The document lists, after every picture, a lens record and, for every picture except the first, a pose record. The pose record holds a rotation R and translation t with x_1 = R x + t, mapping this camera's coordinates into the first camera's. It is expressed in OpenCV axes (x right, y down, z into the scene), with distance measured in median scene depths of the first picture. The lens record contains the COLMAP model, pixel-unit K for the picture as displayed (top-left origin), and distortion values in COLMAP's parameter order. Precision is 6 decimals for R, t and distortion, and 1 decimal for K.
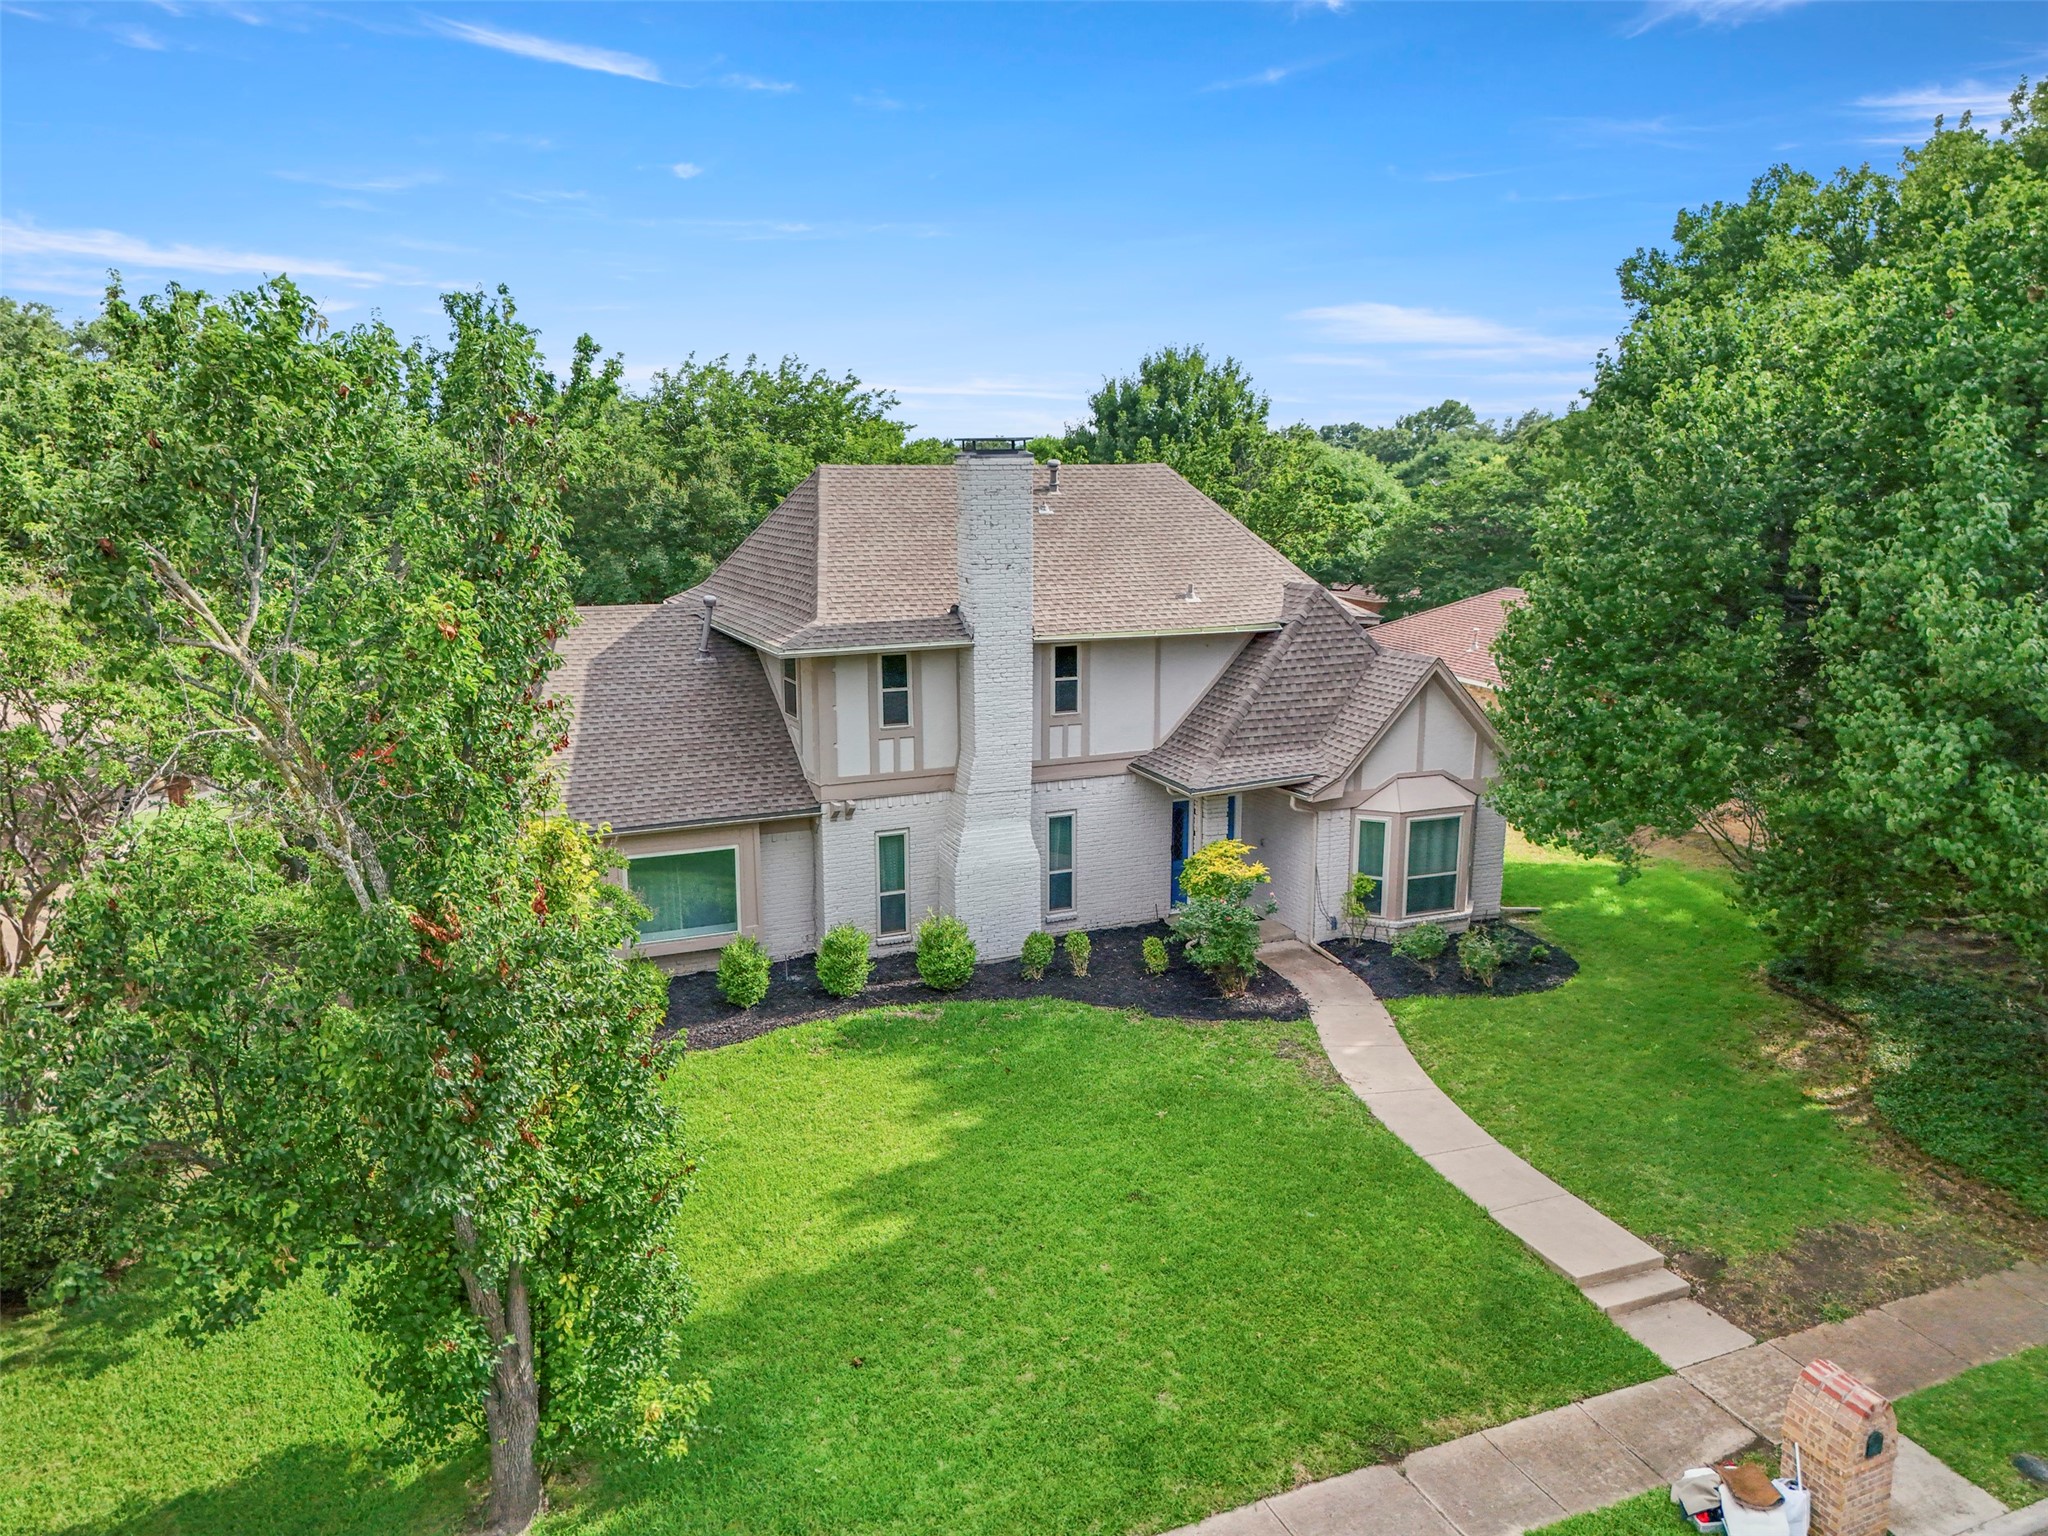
lens RADIAL K [[1538.1, 0, 1031.6], [0, 1538.1, 758.9], [0, 0, 1]] dist [0.053792, -0.024967]
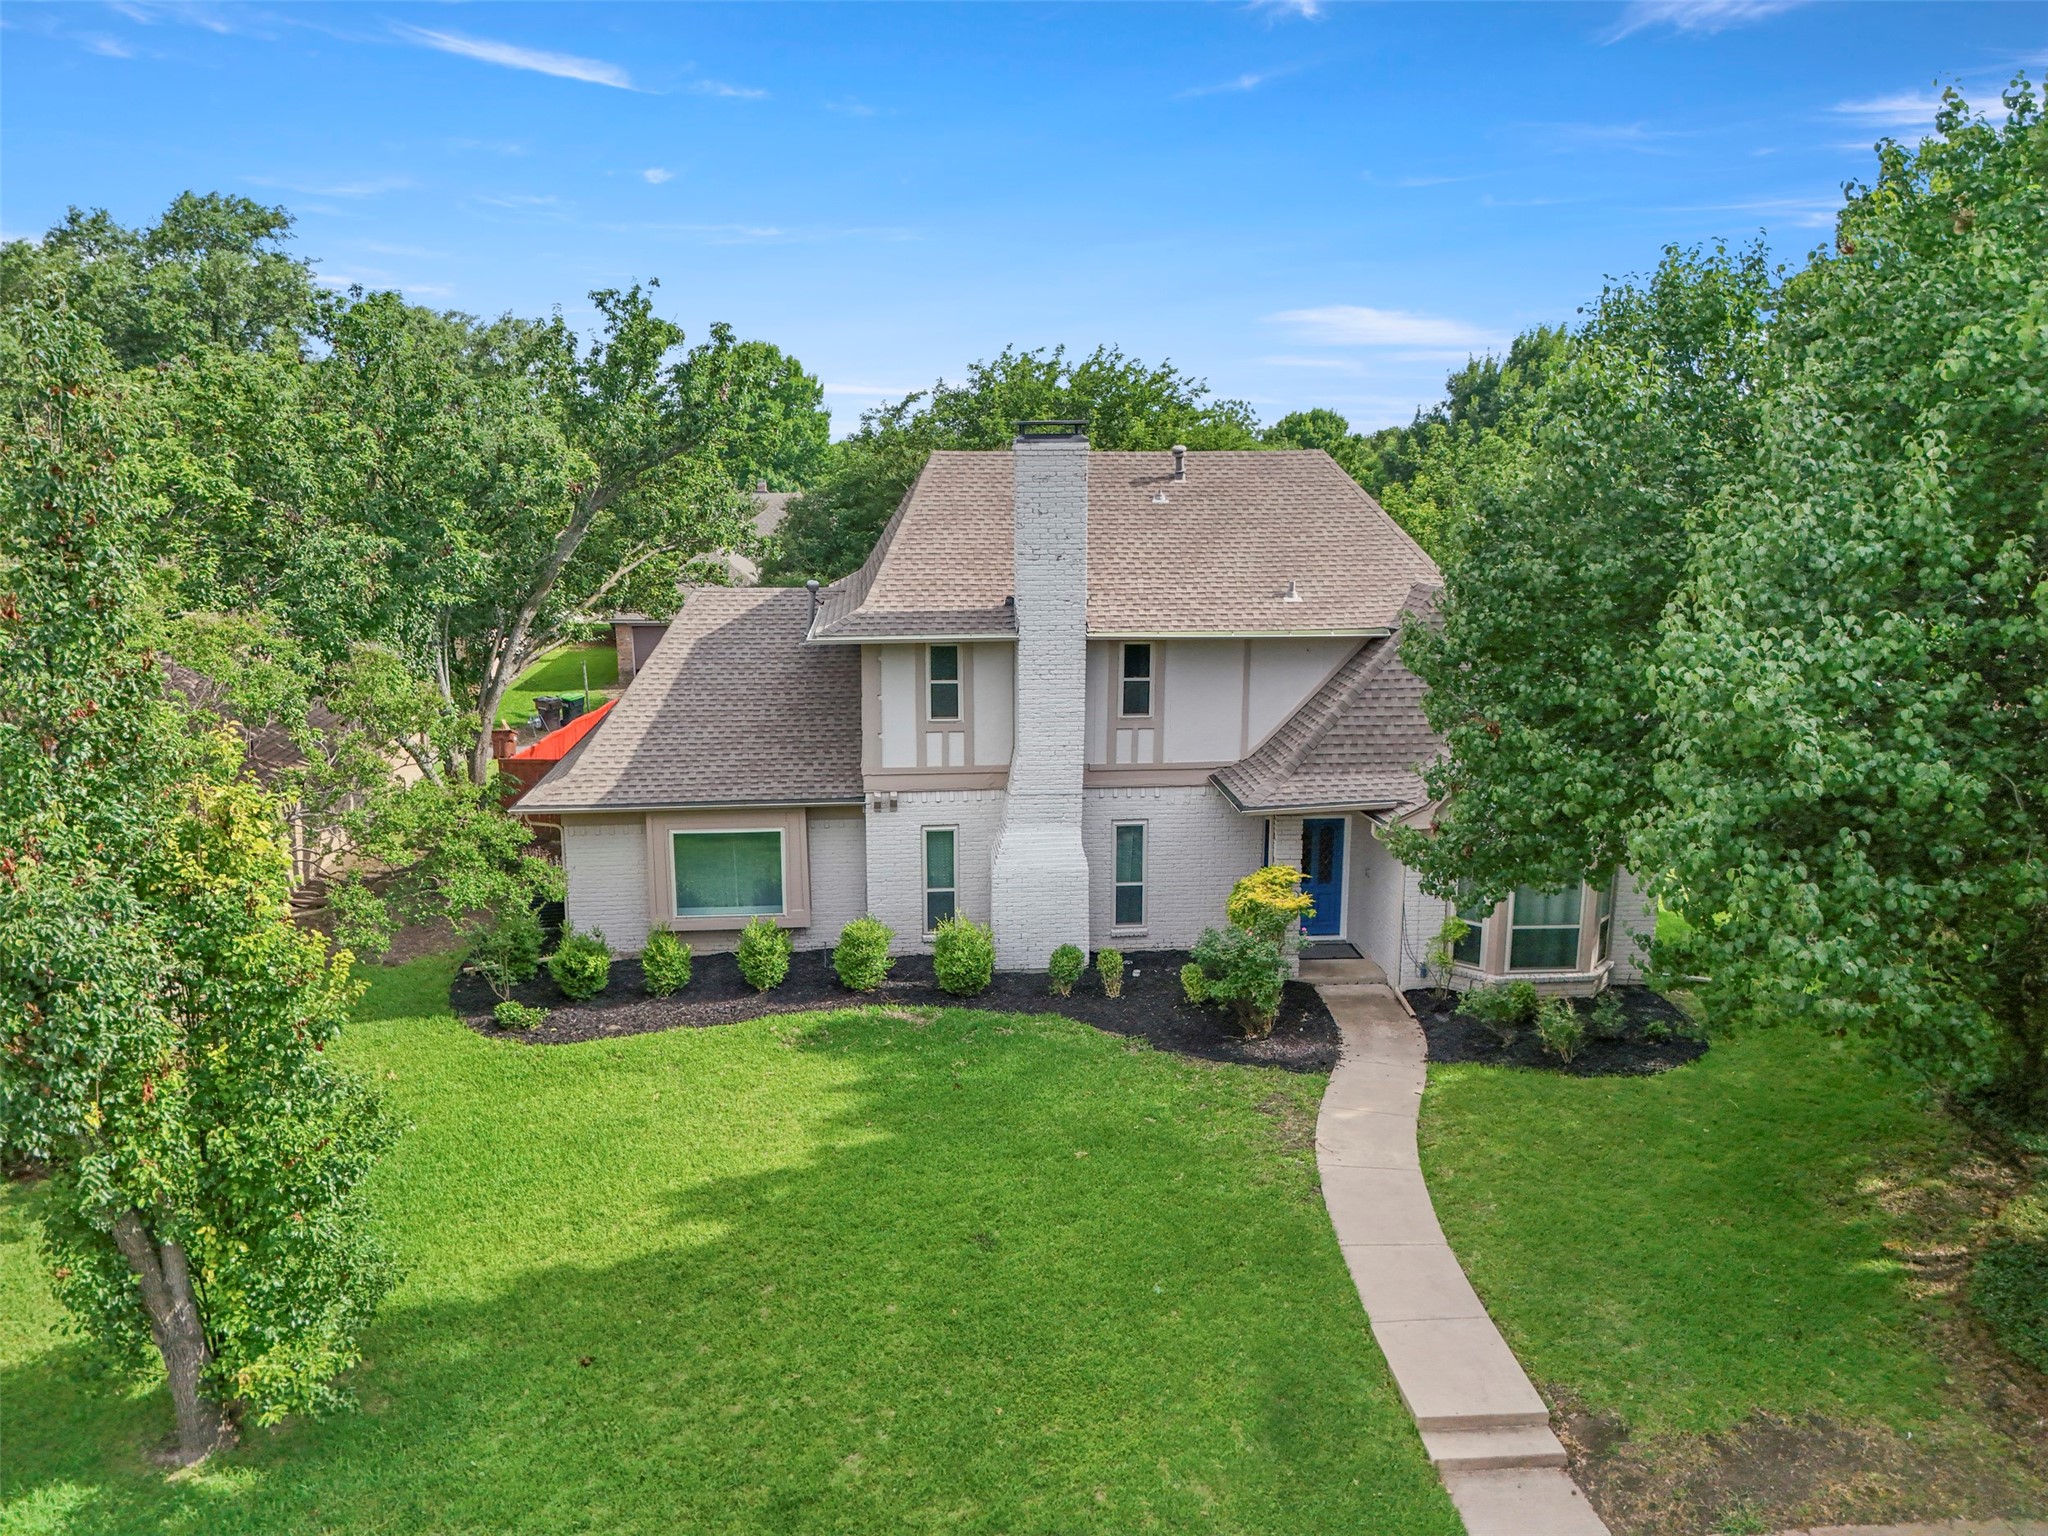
lens RADIAL K [[1538.1, 0, 1026.3], [0, 1538.1, 777.6], [0, 0, 1]] dist [0.053792, -0.024967]
pose [[0.950223, 0.068778, -0.303884, 0.259226], [-0.063290, 0.997606, 0.027884, -0.015016], [0.305074, -0.007263, 0.952301, 0.092297]]
